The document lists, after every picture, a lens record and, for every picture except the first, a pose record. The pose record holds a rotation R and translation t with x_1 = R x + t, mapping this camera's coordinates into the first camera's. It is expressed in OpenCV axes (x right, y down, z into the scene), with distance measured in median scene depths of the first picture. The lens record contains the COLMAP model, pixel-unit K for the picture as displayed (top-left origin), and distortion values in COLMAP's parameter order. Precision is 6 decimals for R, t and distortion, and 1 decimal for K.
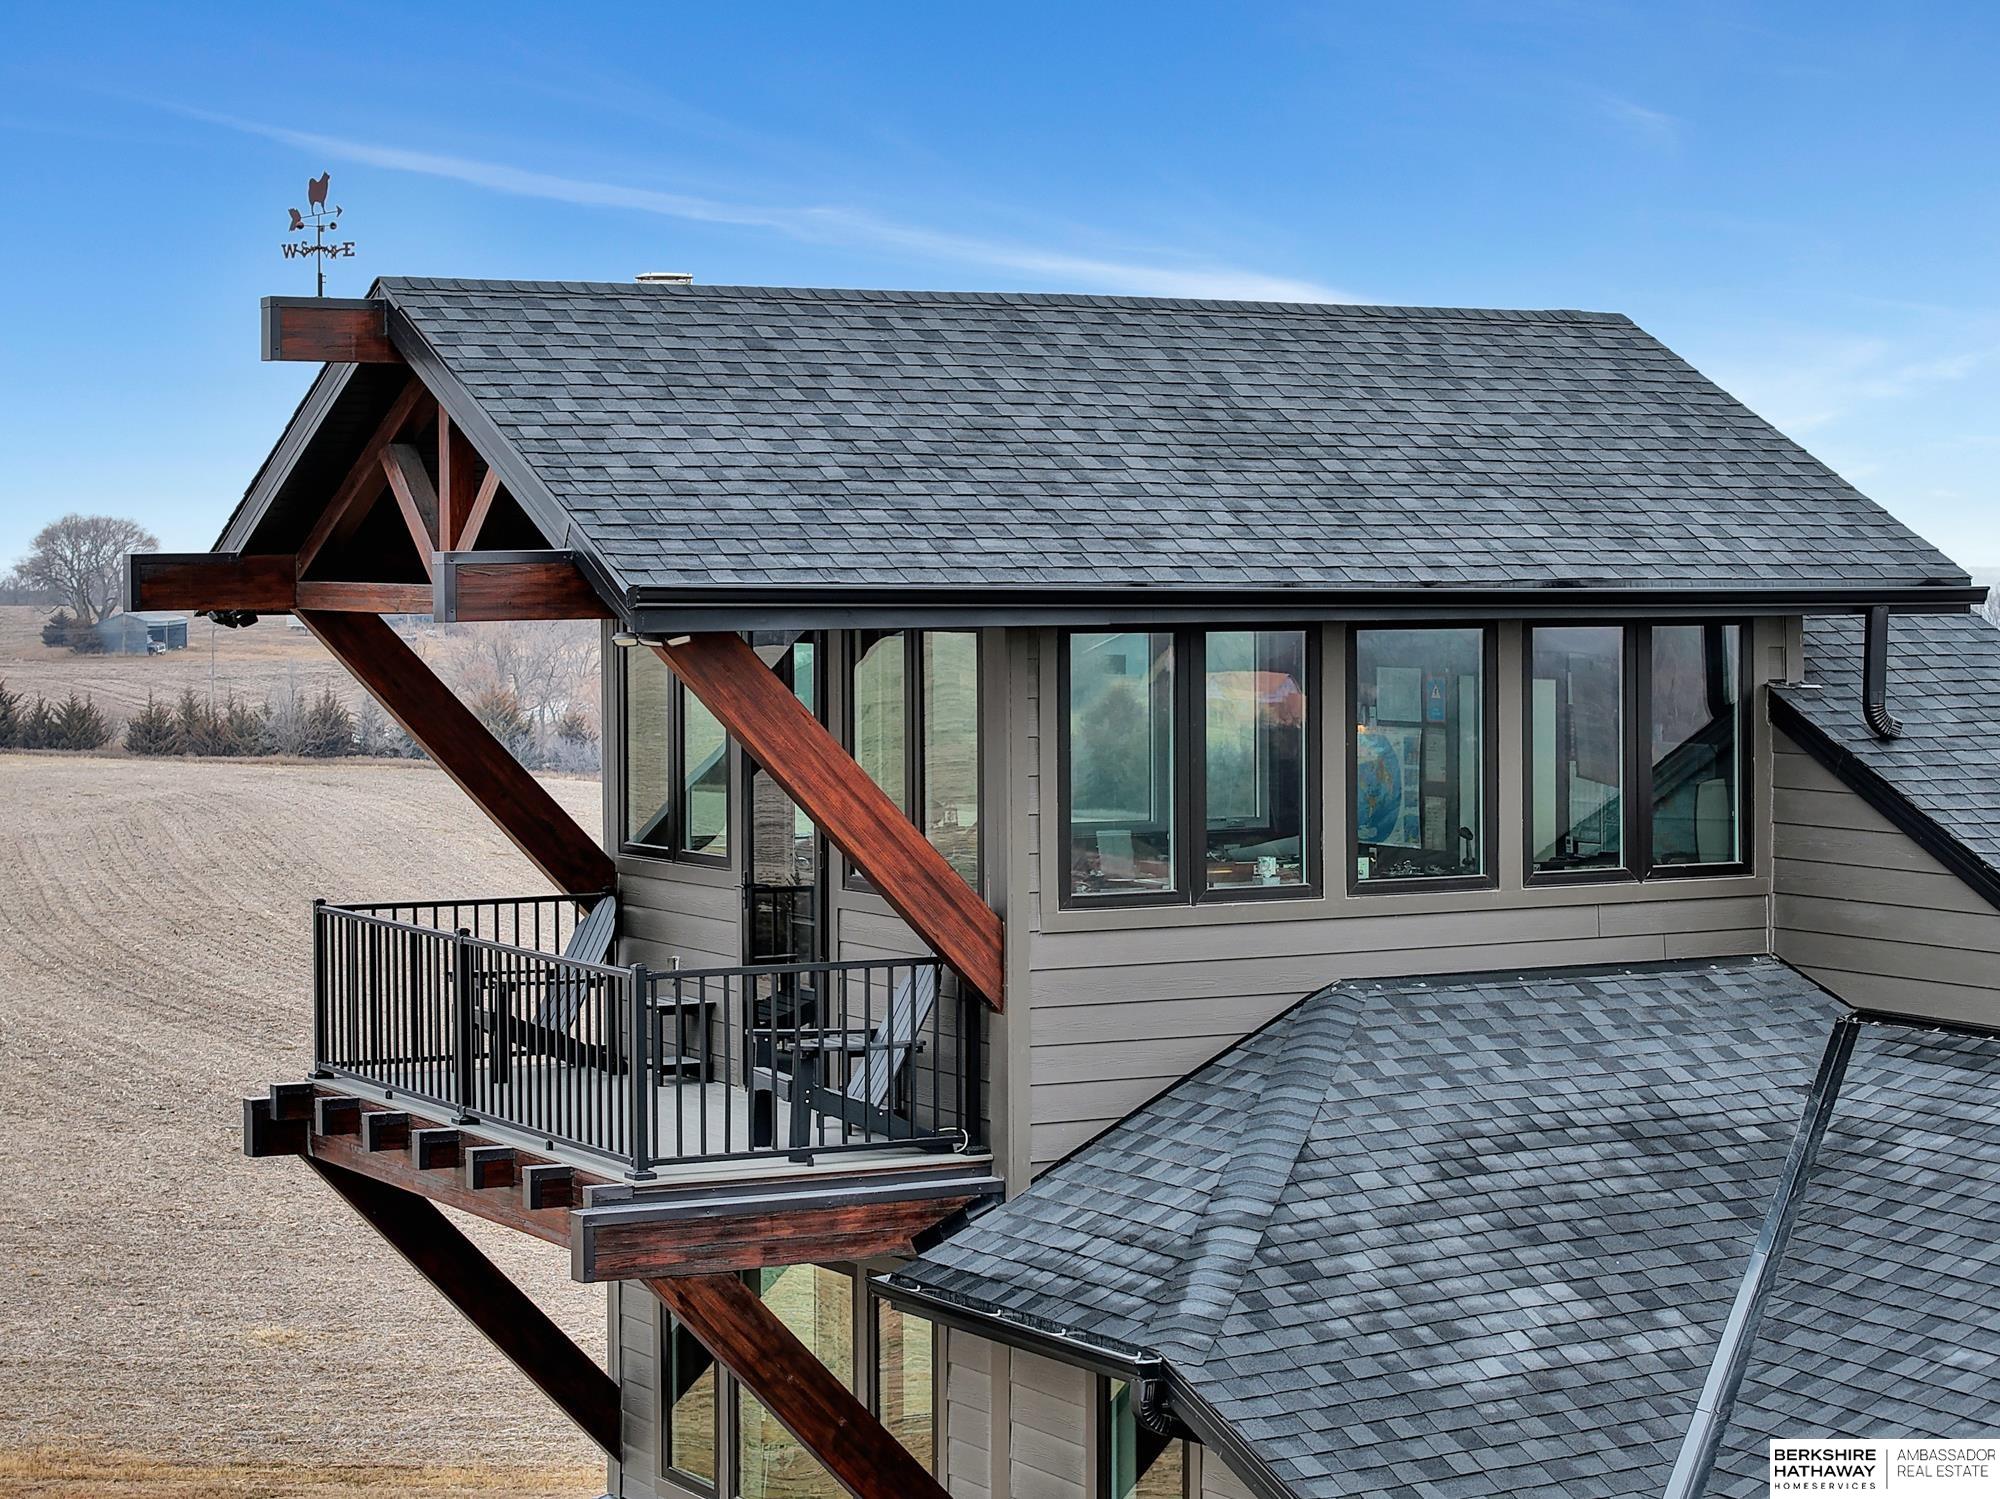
lens RADIAL K [[4336.8, 0, 1002.0], [0, 4336.8, 749.6], [0, 0, 1]] dist [-0.191918, 0.000000]
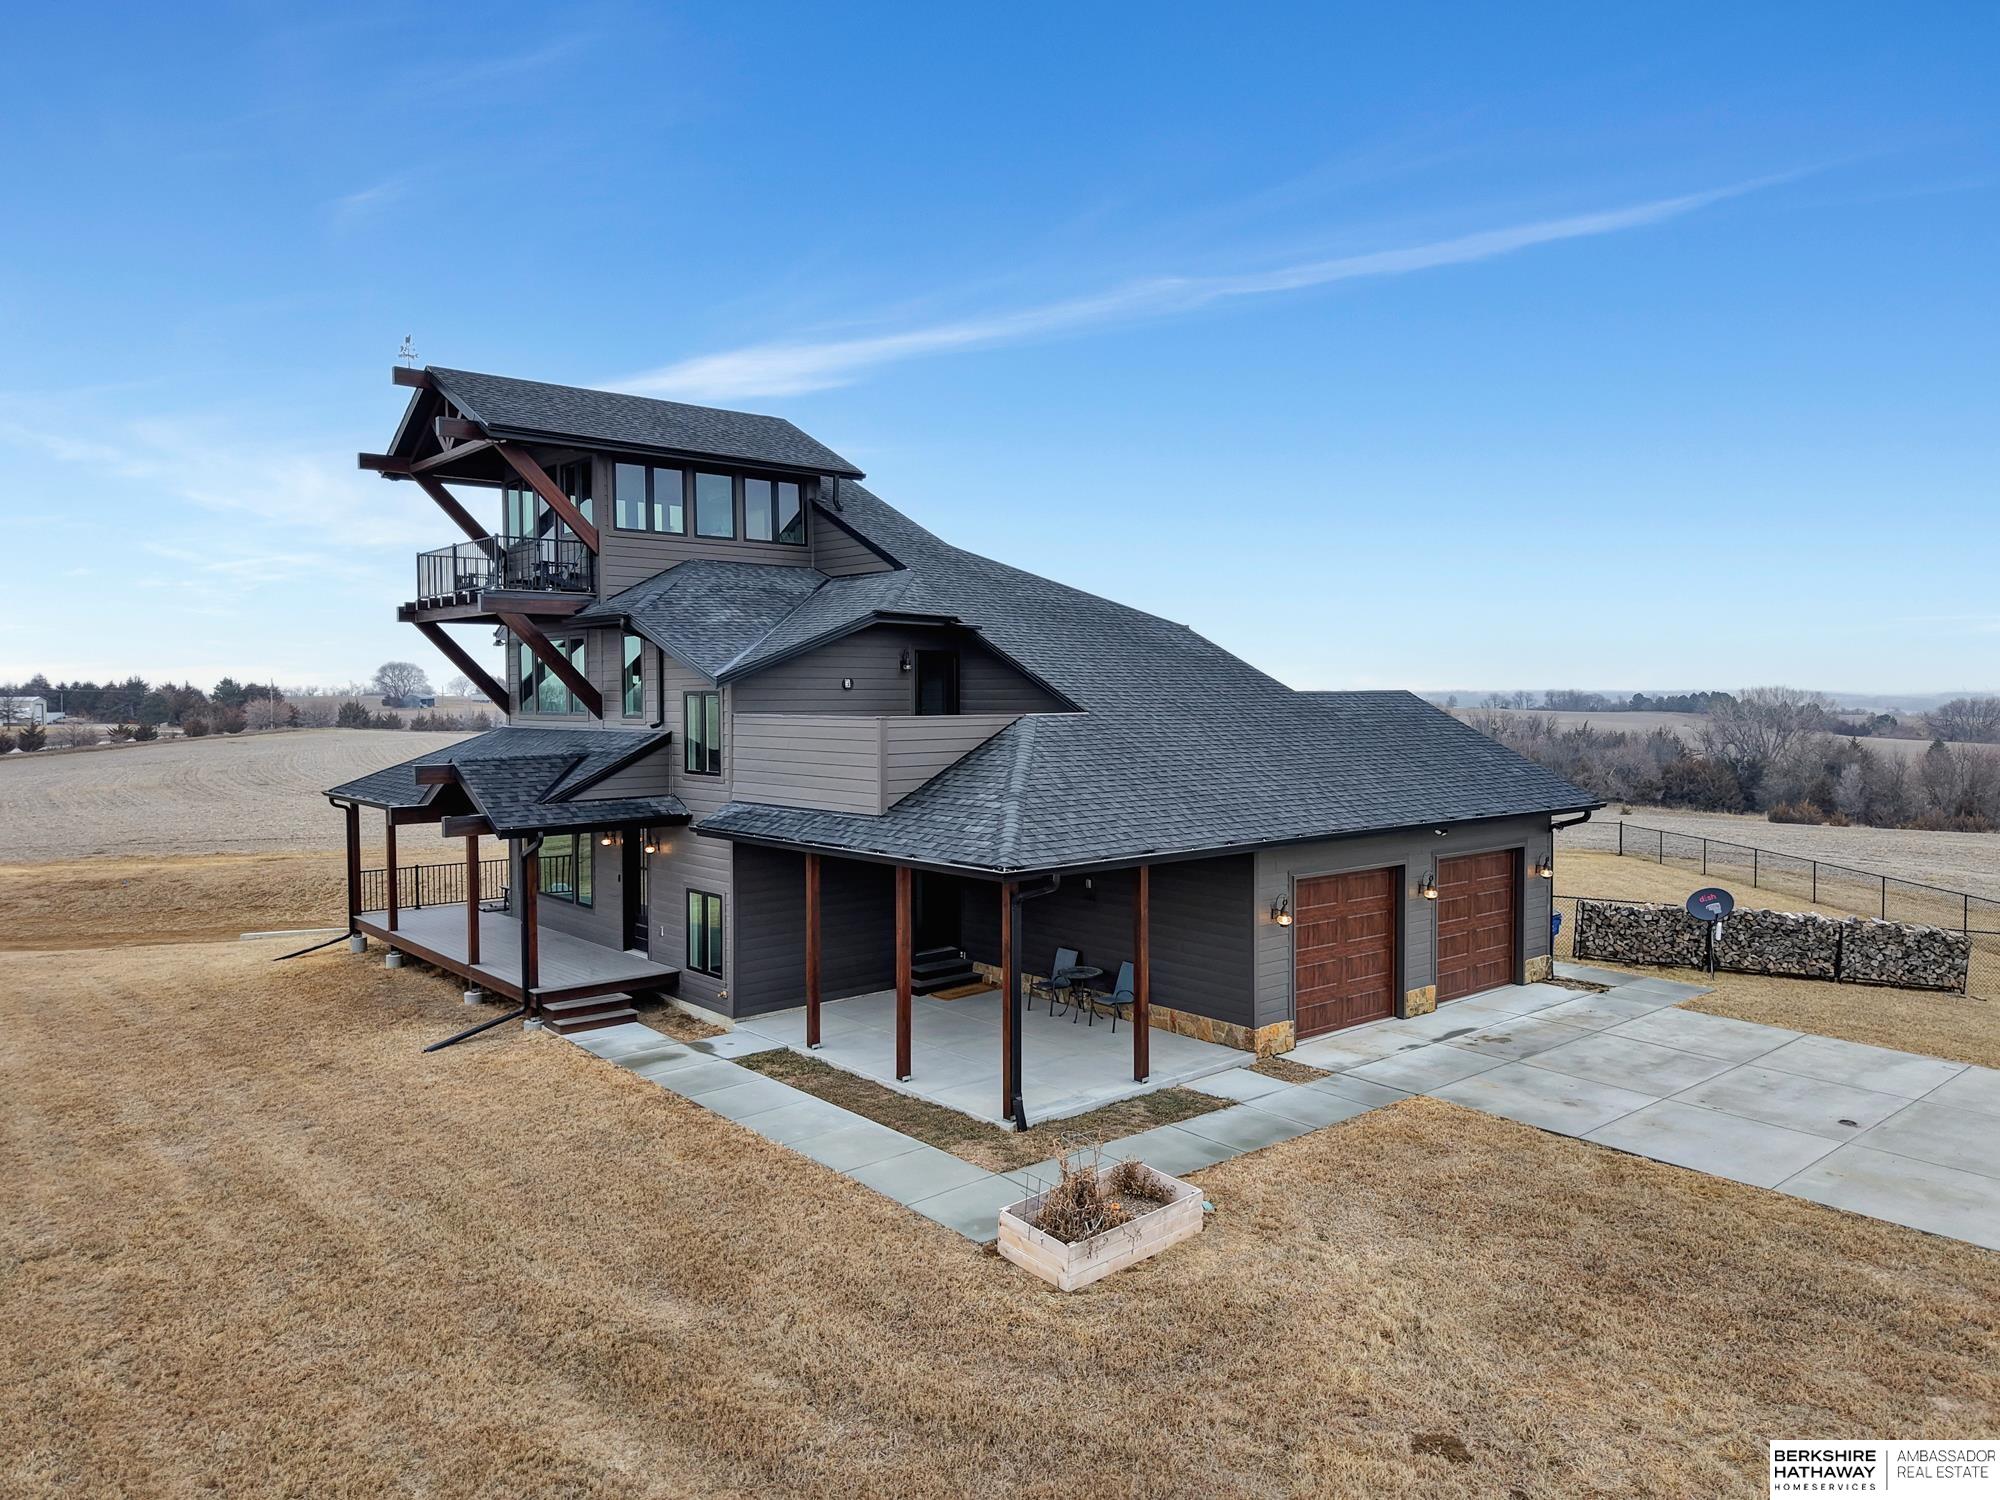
lens RADIAL K [[1342.1, 0, 1006.5], [0, 1342.1, 736.2], [0, 0, 1]] dist [0.009513, -0.027219]
pose [[0.976543, -0.011724, 0.215002, 0.088889], [0.009998, 0.999908, 0.009116, 0.198504], [-0.215089, -0.006753, 0.976571, -0.242931]]
